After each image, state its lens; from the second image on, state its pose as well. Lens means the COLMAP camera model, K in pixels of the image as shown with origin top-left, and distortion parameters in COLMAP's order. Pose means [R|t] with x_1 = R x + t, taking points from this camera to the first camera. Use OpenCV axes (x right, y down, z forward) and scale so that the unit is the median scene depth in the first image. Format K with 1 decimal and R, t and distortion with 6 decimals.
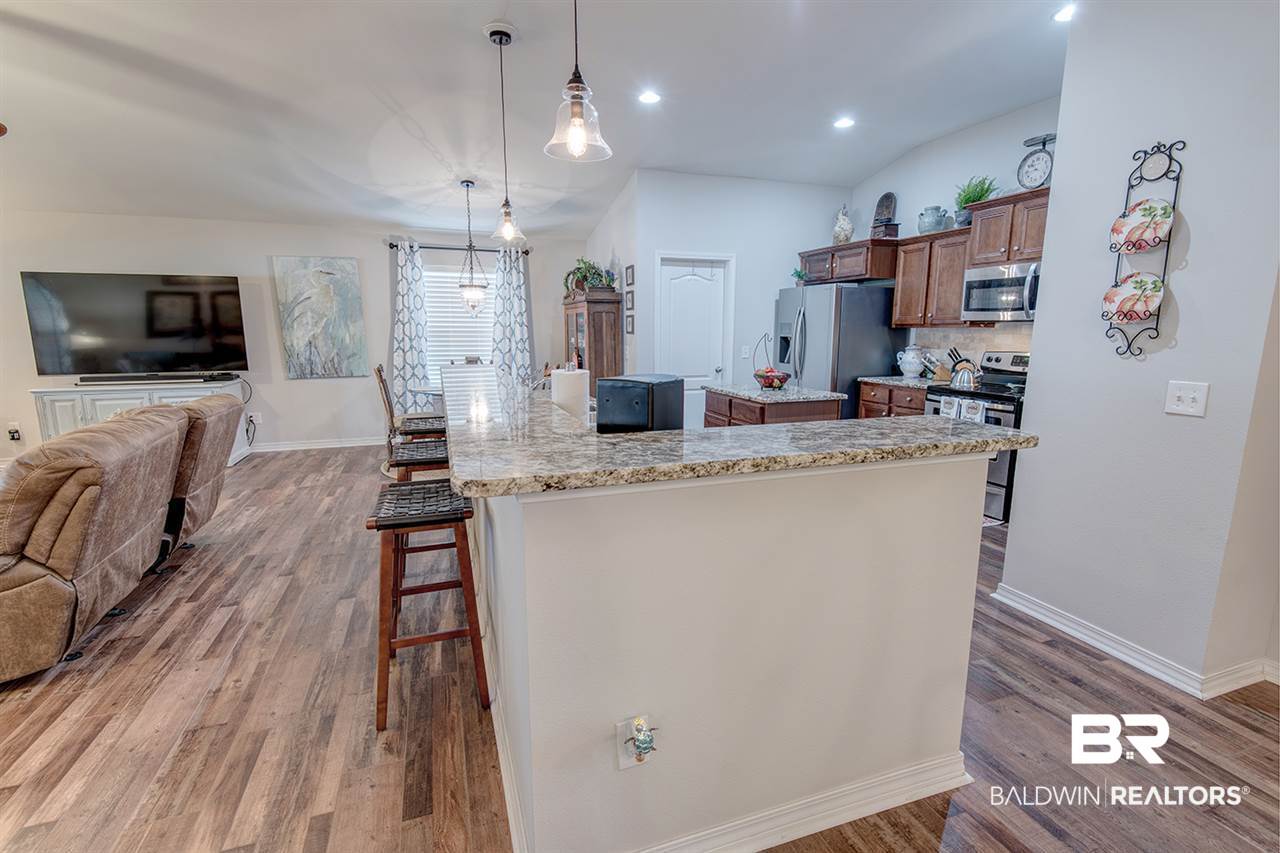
lens RADIAL K [[578.0, 0, 640.0], [0, 578.0, 426.5], [0, 0, 1]] dist [-0.002259, -0.001168]
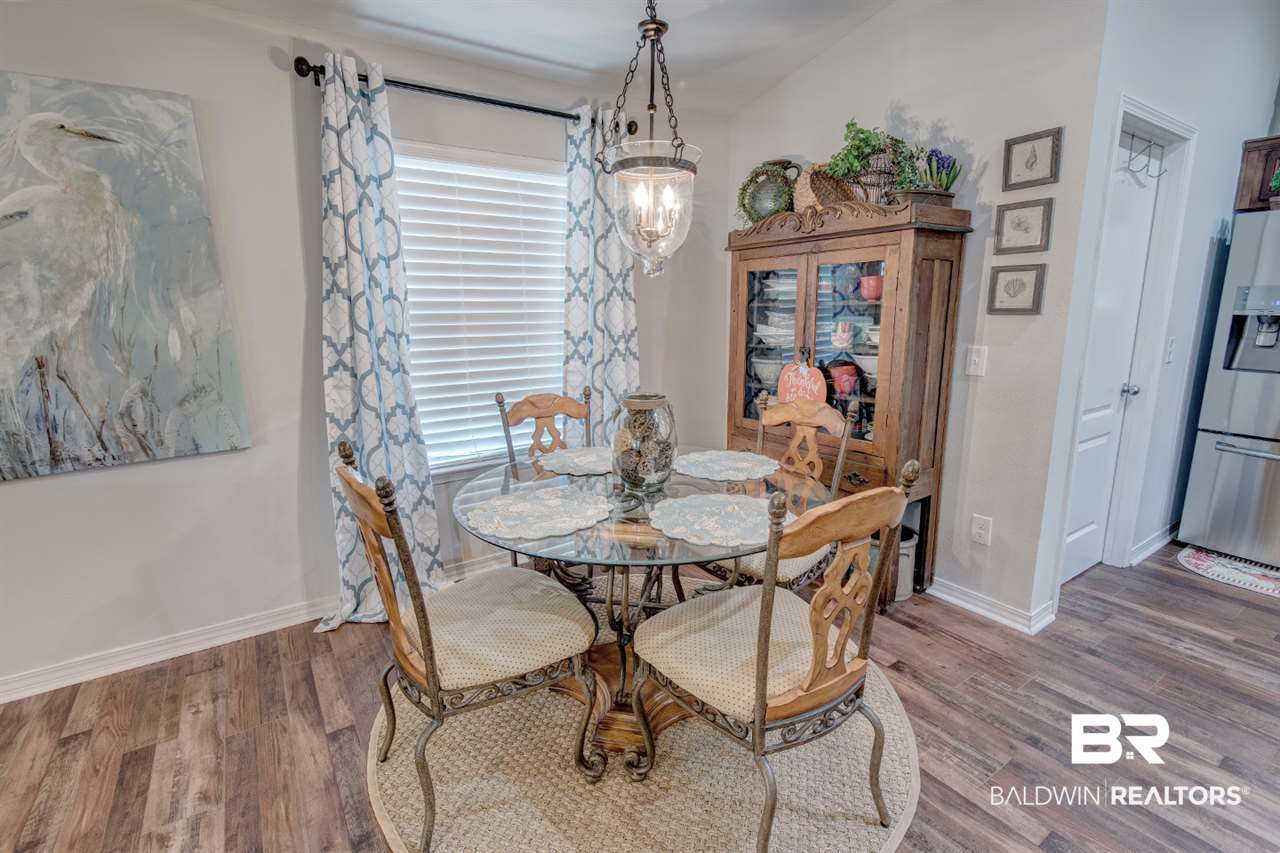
lens RADIAL K [[616.7, 0, 640.0], [0, 616.7, 426.5], [0, 0, 1]] dist [0.001515, -0.000175]
pose [[0.968908, -0.061584, 0.239633, -0.397141], [0.055162, 0.997918, 0.033420, -0.121203], [-0.241193, -0.019162, 0.970288, 0.699990]]
